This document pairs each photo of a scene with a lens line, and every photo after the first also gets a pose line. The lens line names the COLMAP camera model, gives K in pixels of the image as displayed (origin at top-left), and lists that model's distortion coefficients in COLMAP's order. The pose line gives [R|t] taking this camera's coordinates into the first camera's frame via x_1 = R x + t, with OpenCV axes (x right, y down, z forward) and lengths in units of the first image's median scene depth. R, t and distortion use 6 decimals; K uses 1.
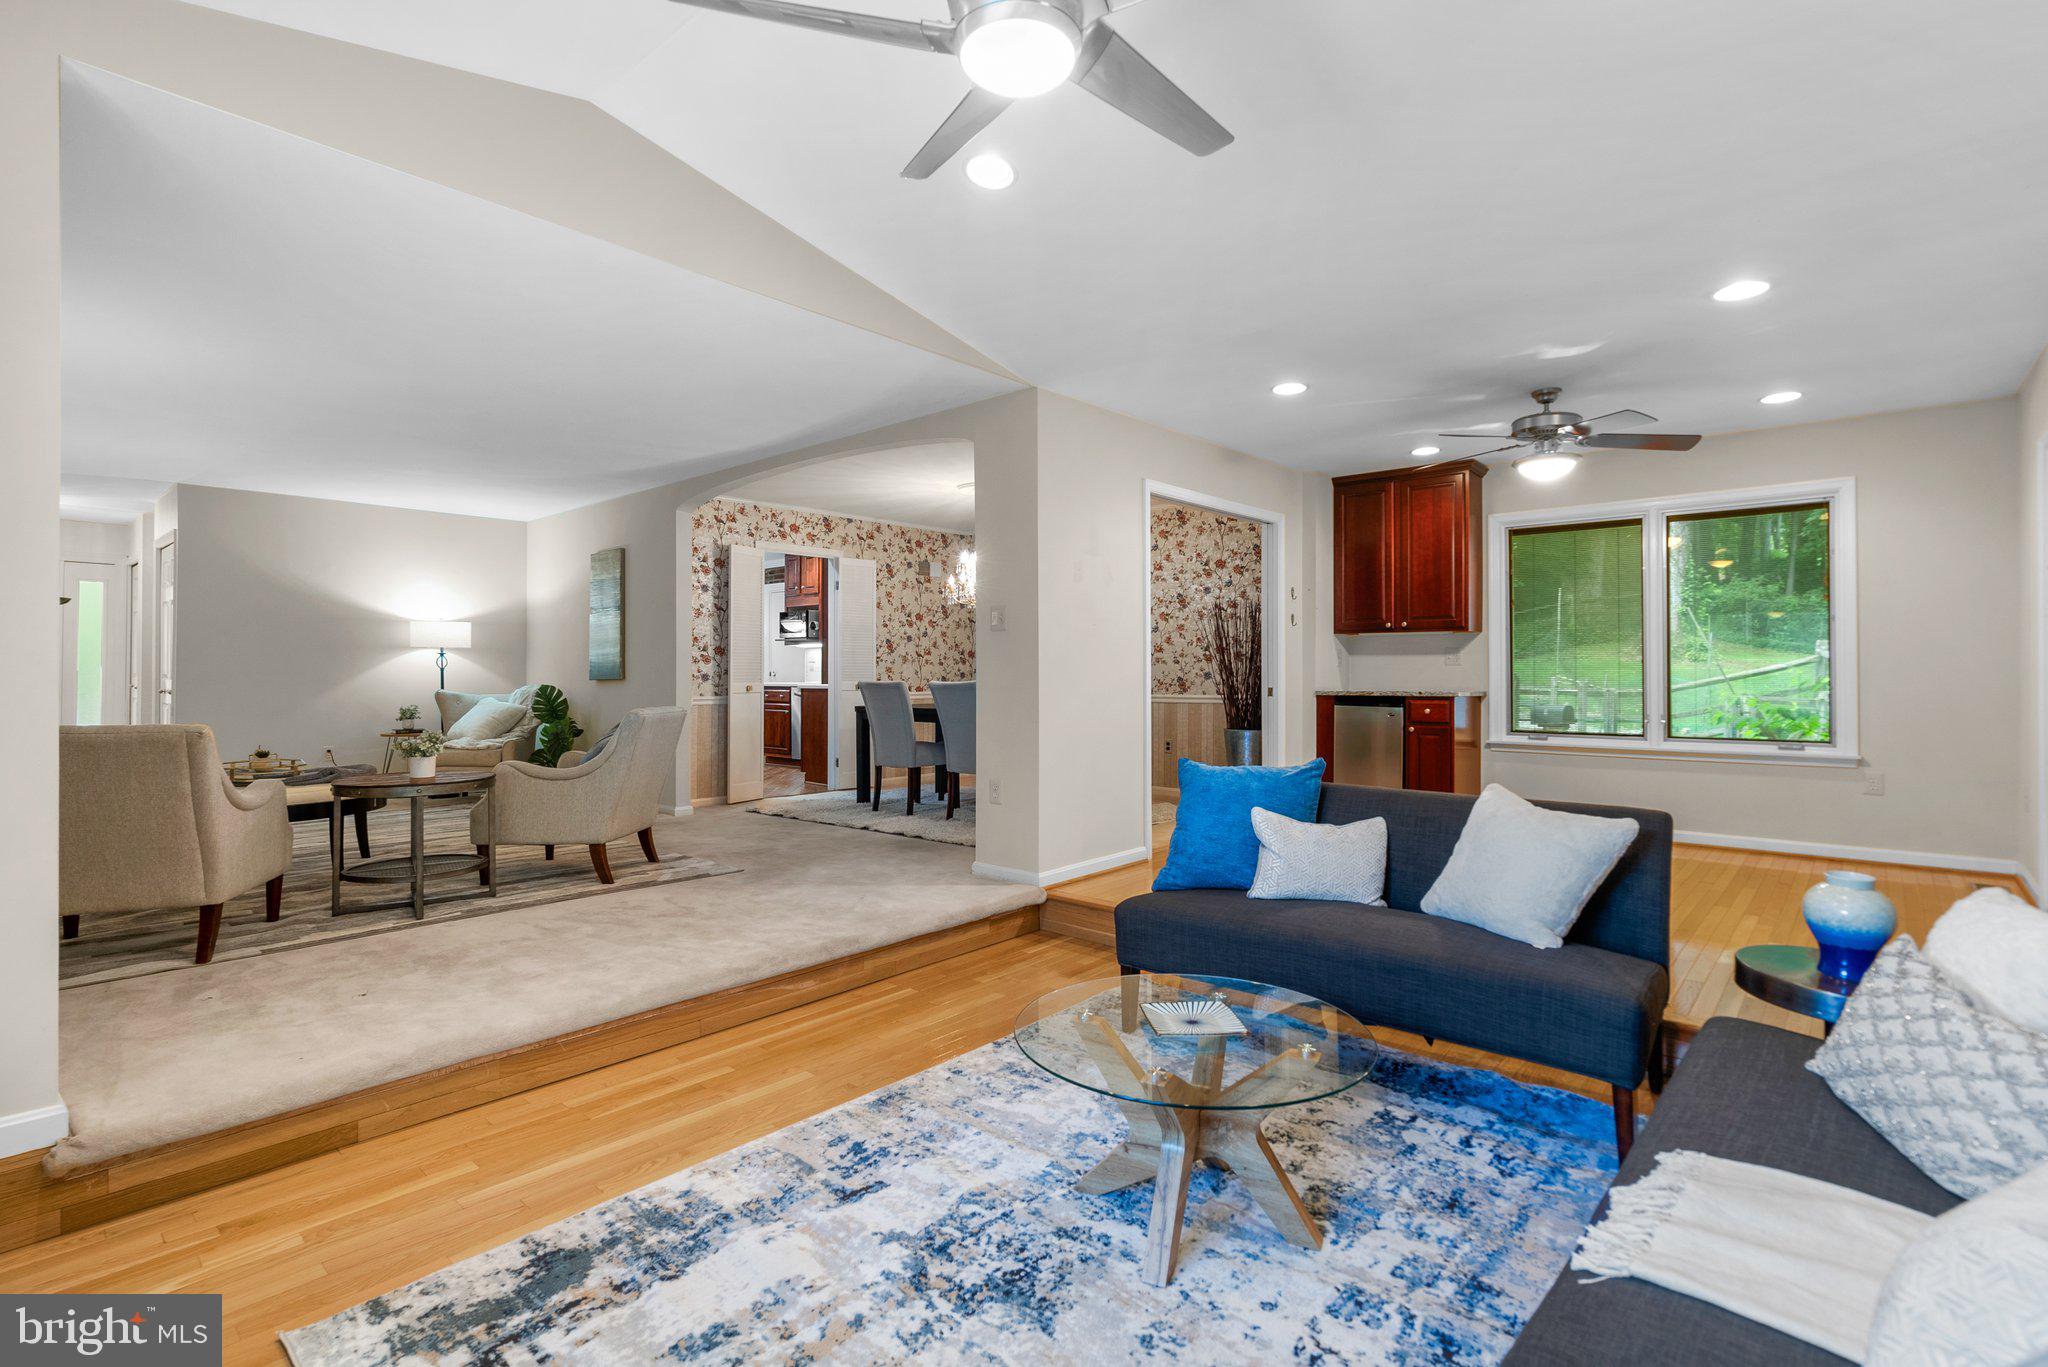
lens RADIAL K [[953.9, 0, 1024.0], [0, 953.9, 668.3], [0, 0, 1]] dist [-0.000753, -0.000761]
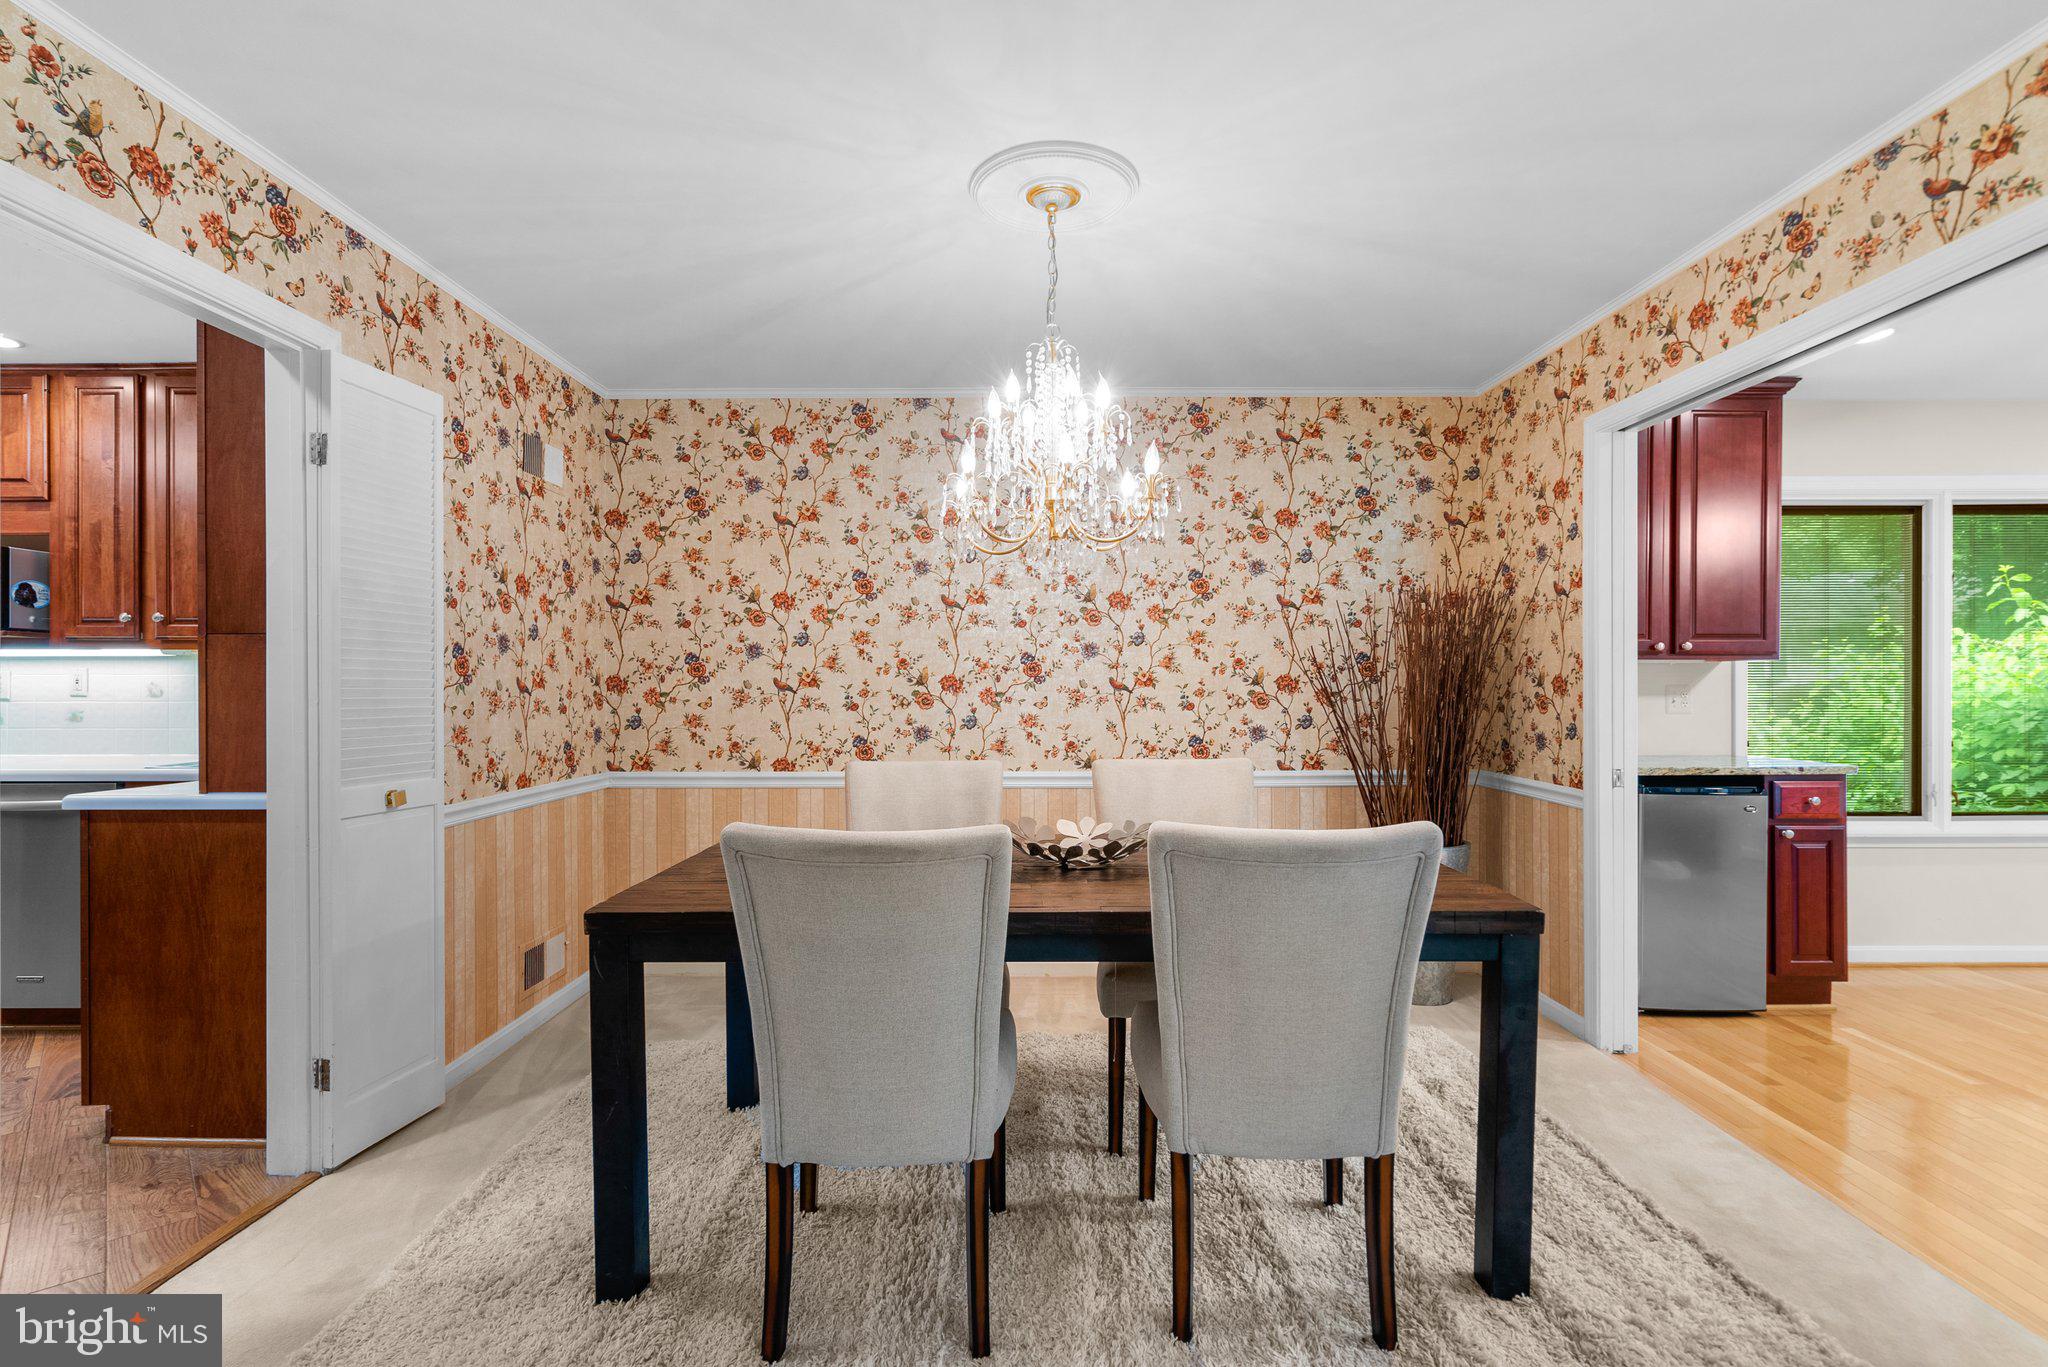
lens RADIAL K [[946.6, 0, 1015.9], [0, 946.6, 684.6], [0, 0, 1]] dist [0.001433, 0.001342]
pose [[0.750931, -0.001492, 0.660379, -0.238269], [-0.001673, 0.999990, 0.004162, -0.019830], [-0.660379, -0.004230, 0.750921, 0.688530]]
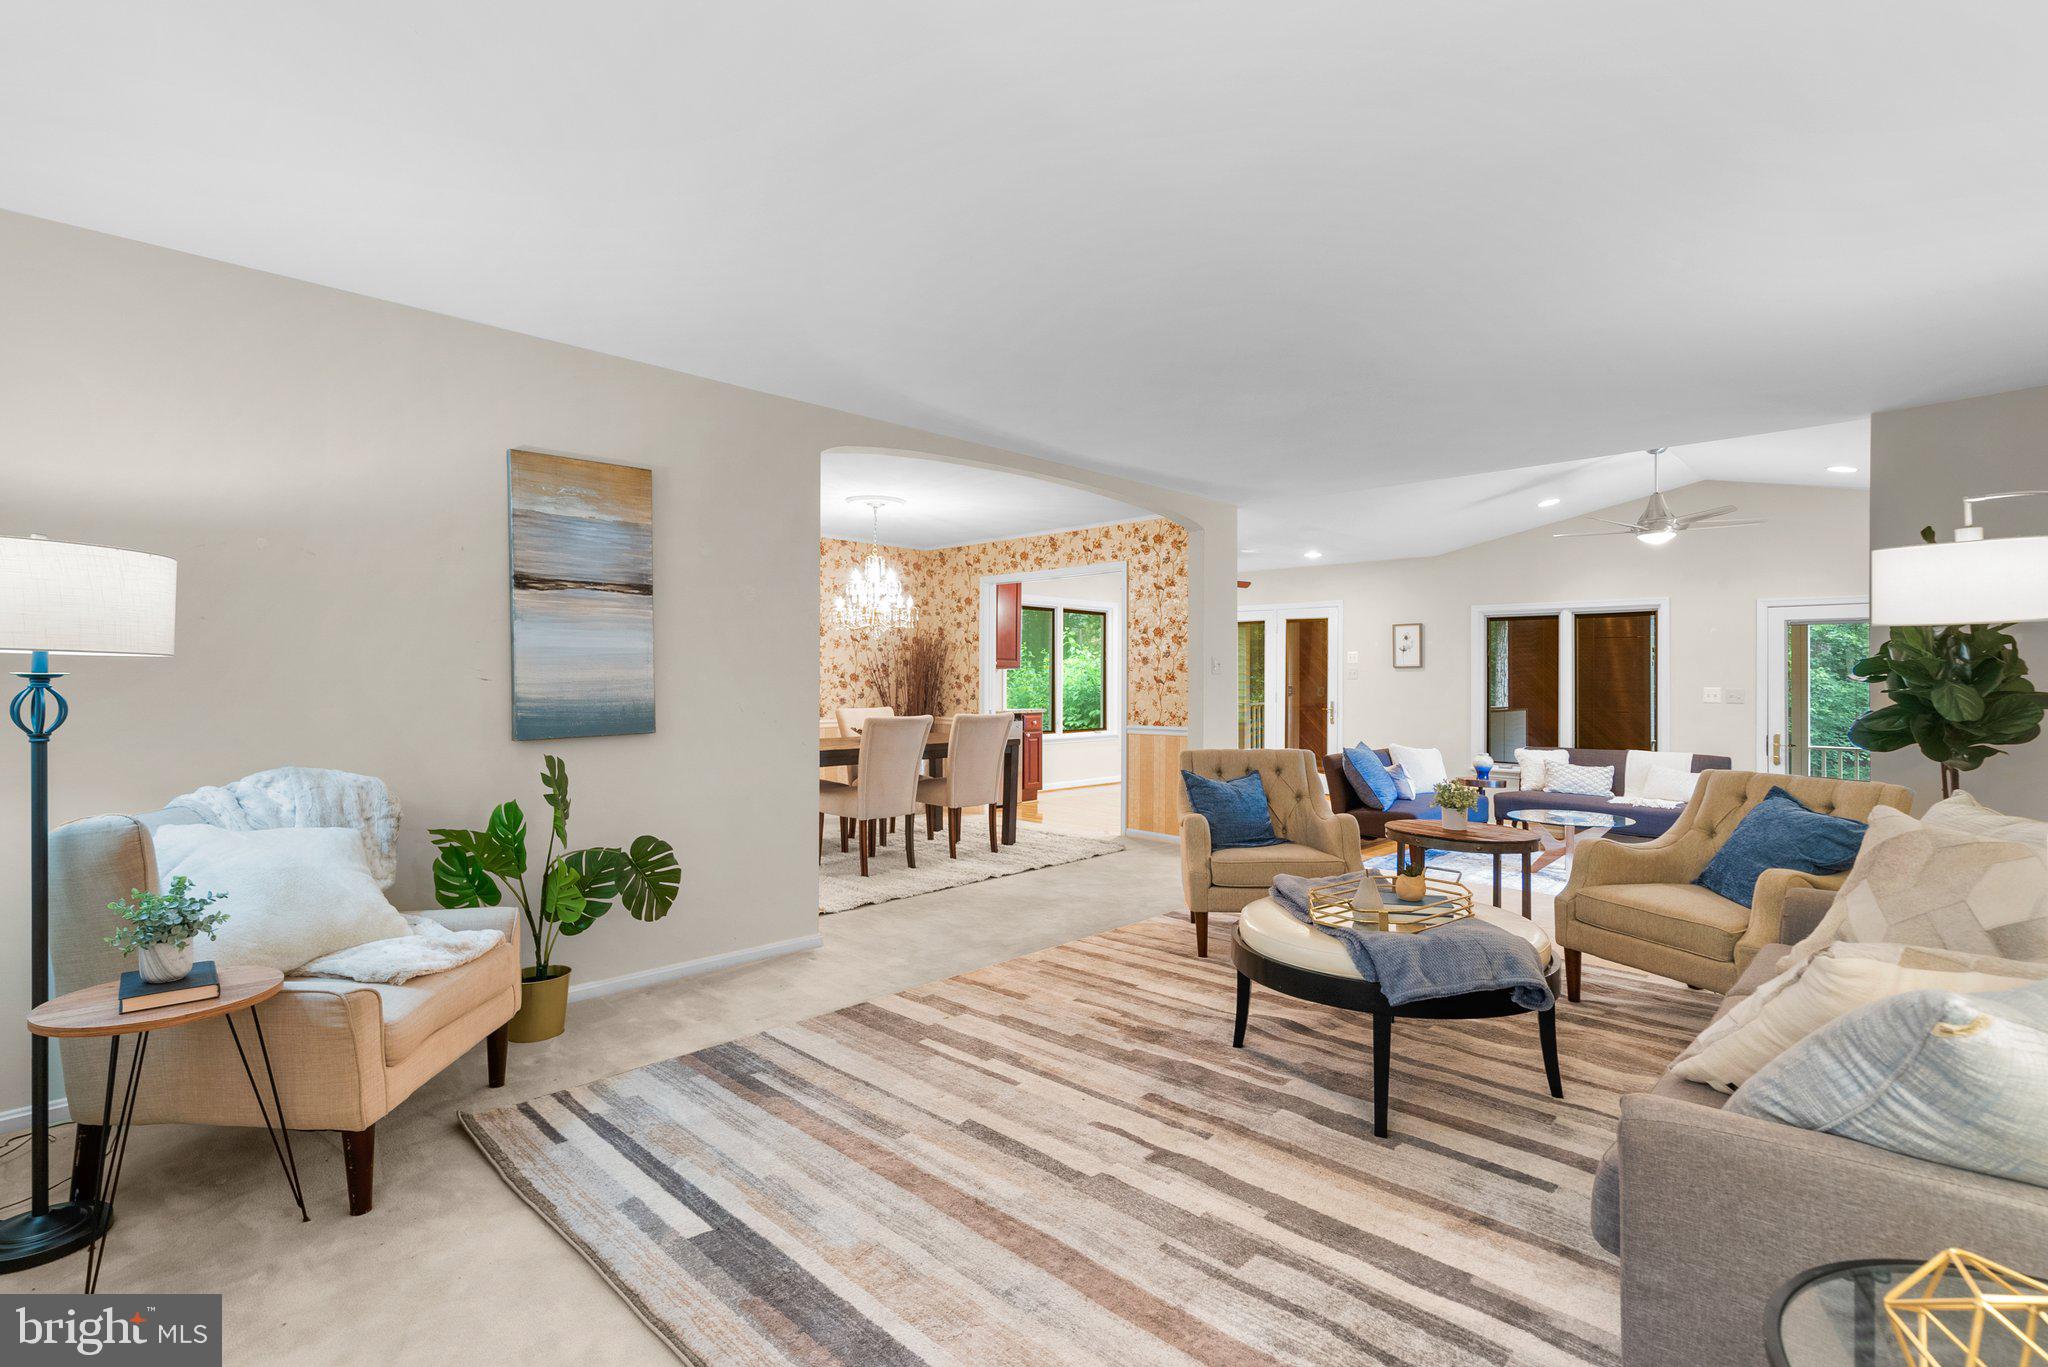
lens RADIAL K [[975.8, 0, 1013.6], [0, 975.8, 665.0], [0, 0, 1]] dist [0.000028, 0.000188]
pose [[0.055666, 0.019246, 0.998264, -0.878512], [-0.007372, 0.999795, -0.018864, -0.013221], [-0.998422, -0.006309, 0.055797, 0.733369]]
